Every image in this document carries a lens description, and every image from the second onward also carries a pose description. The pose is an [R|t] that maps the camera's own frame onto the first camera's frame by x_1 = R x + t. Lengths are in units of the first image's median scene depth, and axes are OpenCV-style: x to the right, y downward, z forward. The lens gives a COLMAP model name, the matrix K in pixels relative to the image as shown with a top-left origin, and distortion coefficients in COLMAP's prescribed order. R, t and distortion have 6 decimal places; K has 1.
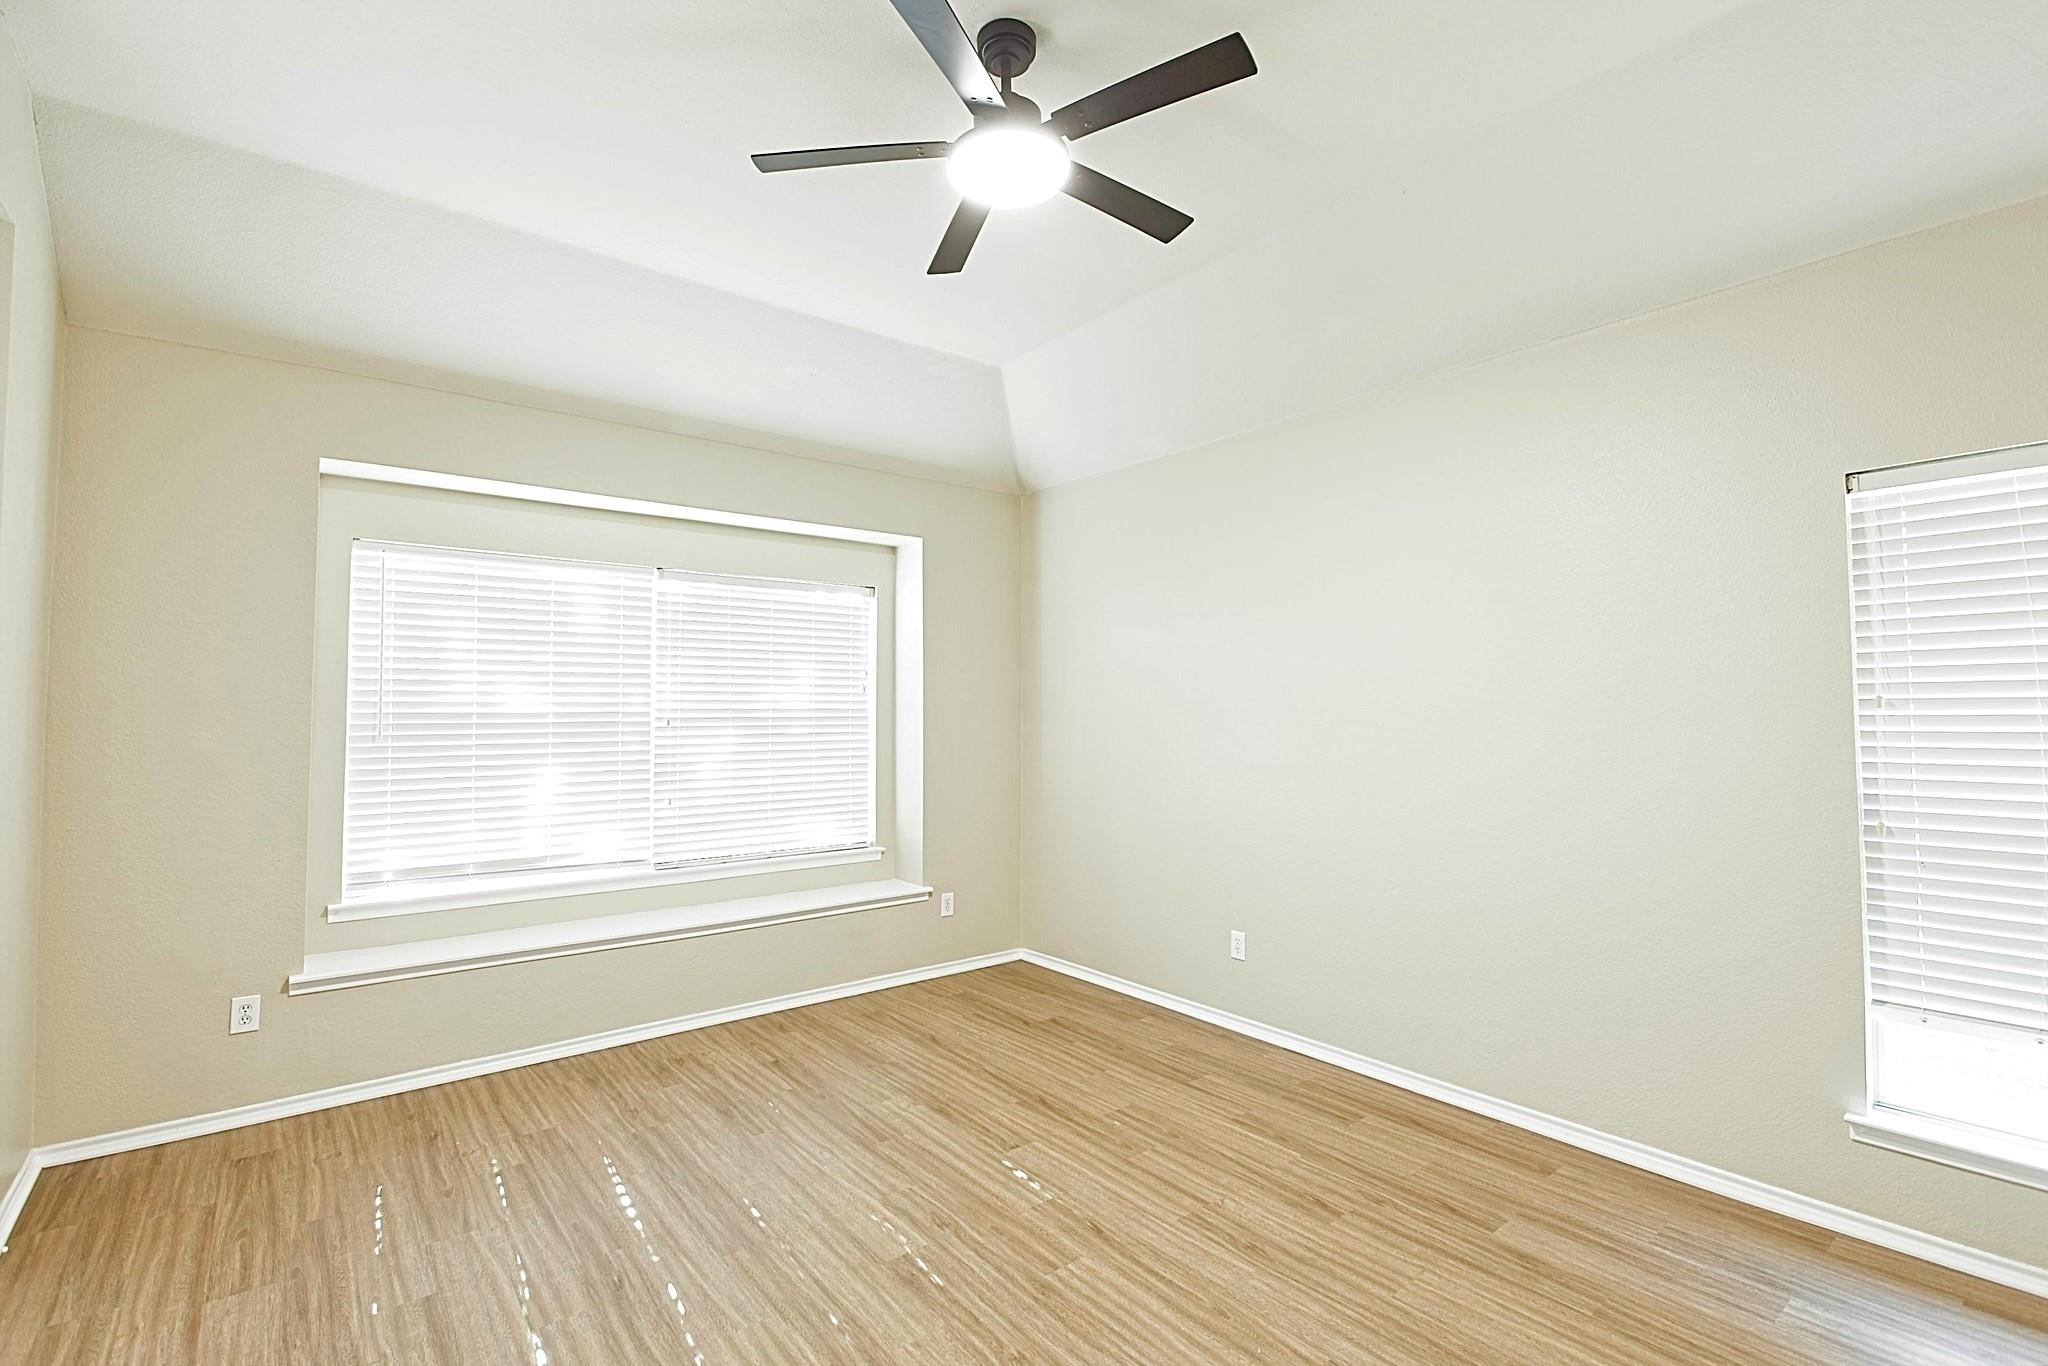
lens RADIAL K [[940.4, 0, 1029.4], [0, 940.4, 688.0], [0, 0, 1]] dist [0.002529, -0.005066]
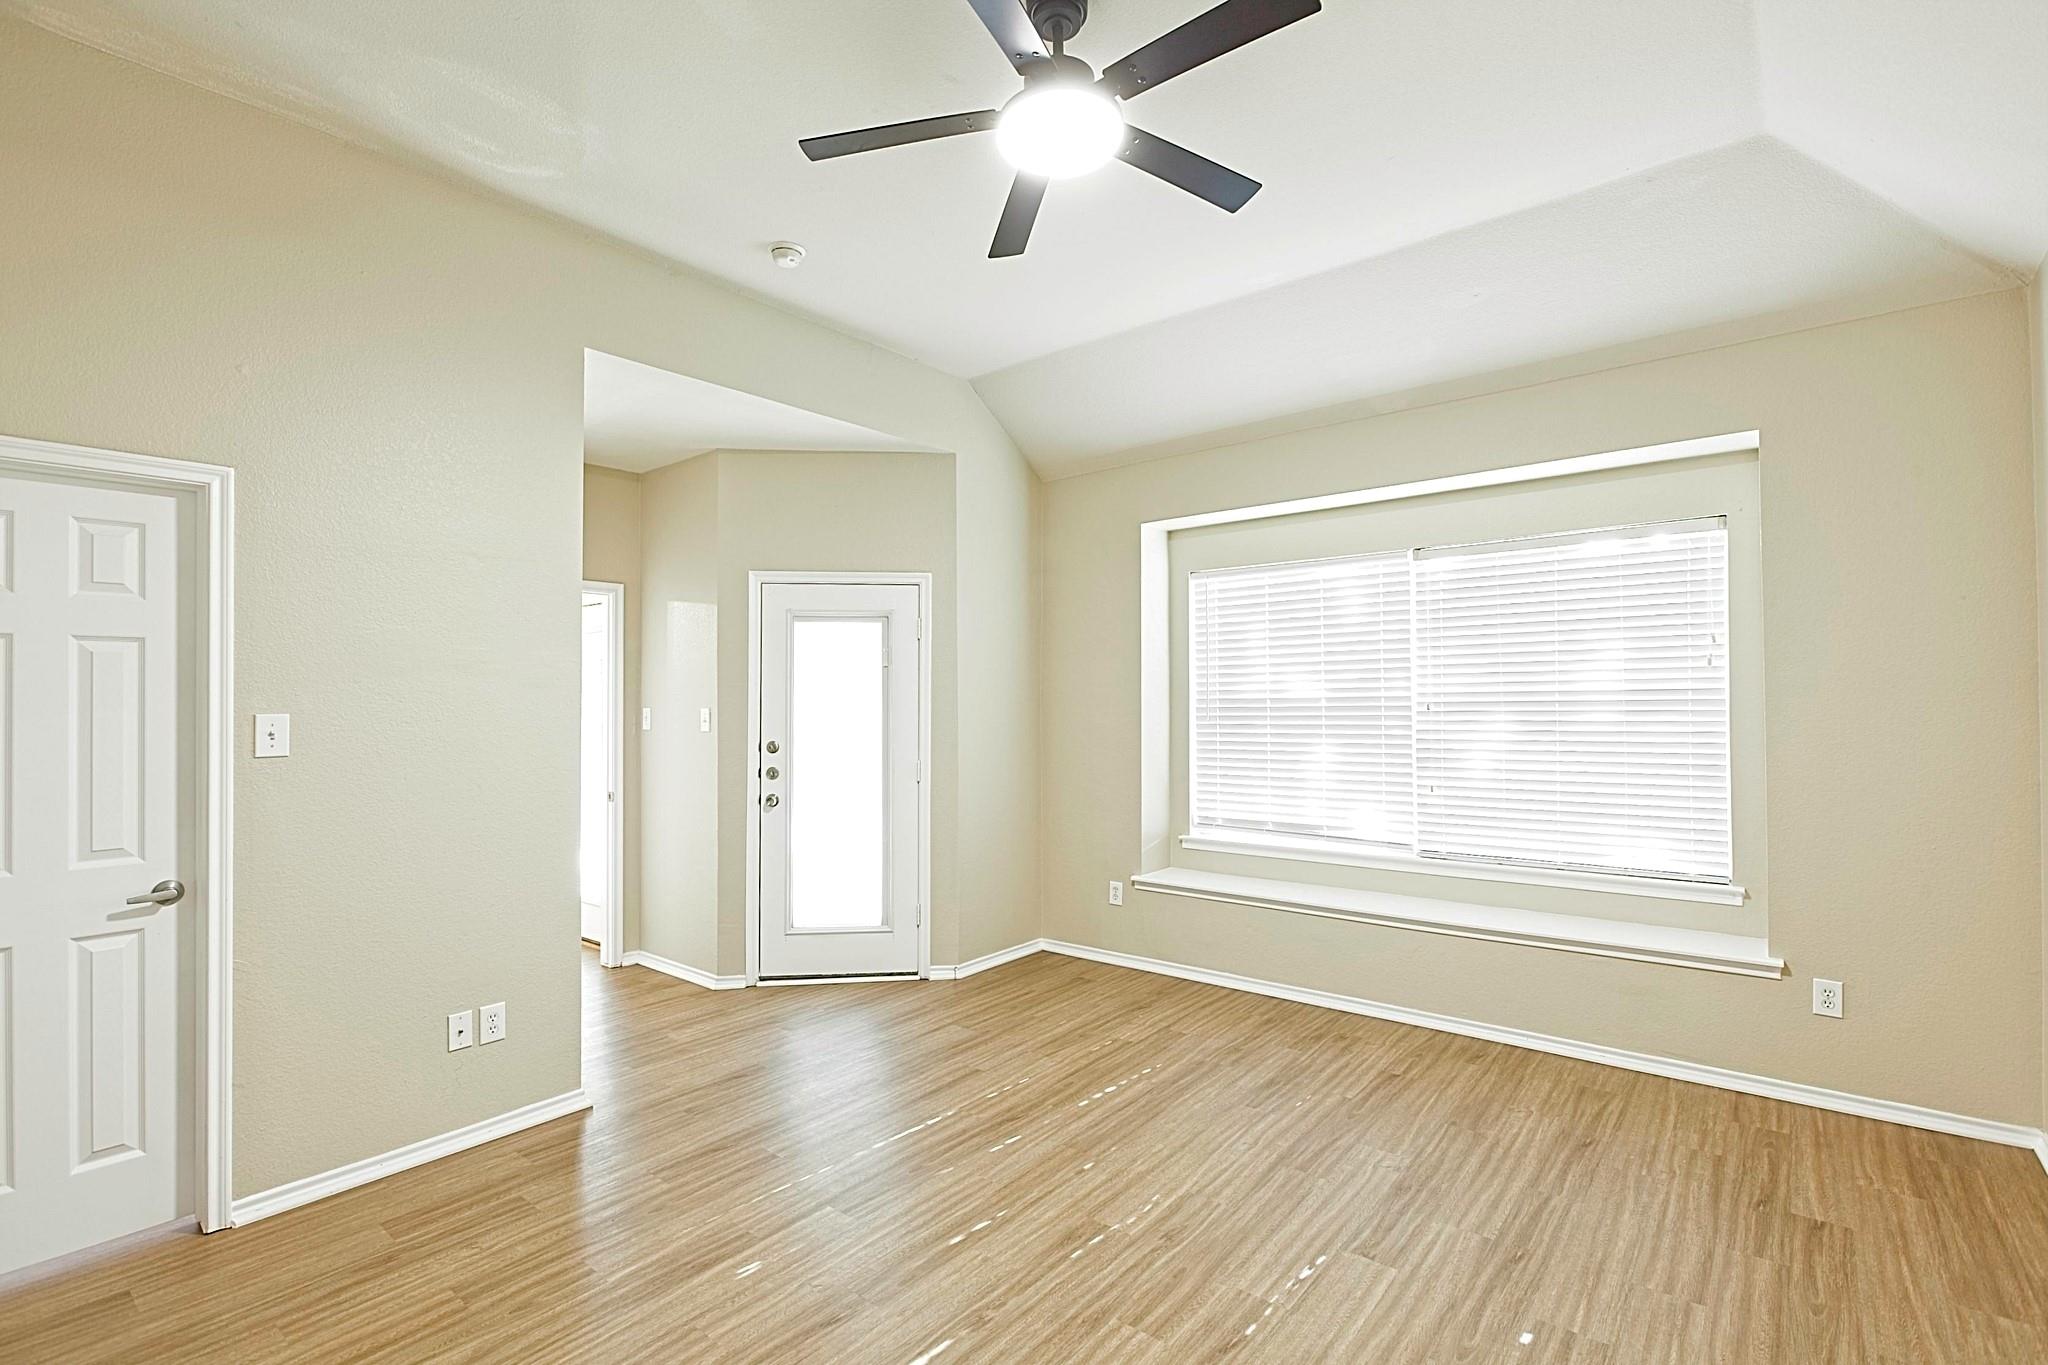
lens RADIAL K [[940.4, 0, 1029.4], [0, 940.4, 687.5], [0, 0, 1]] dist [0.002529, -0.005066]
pose [[0.196146, -0.014885, -0.980462, 0.519855], [0.035250, 0.999346, -0.008119, 0.010844], [0.979941, -0.032969, 0.196543, 0.437823]]
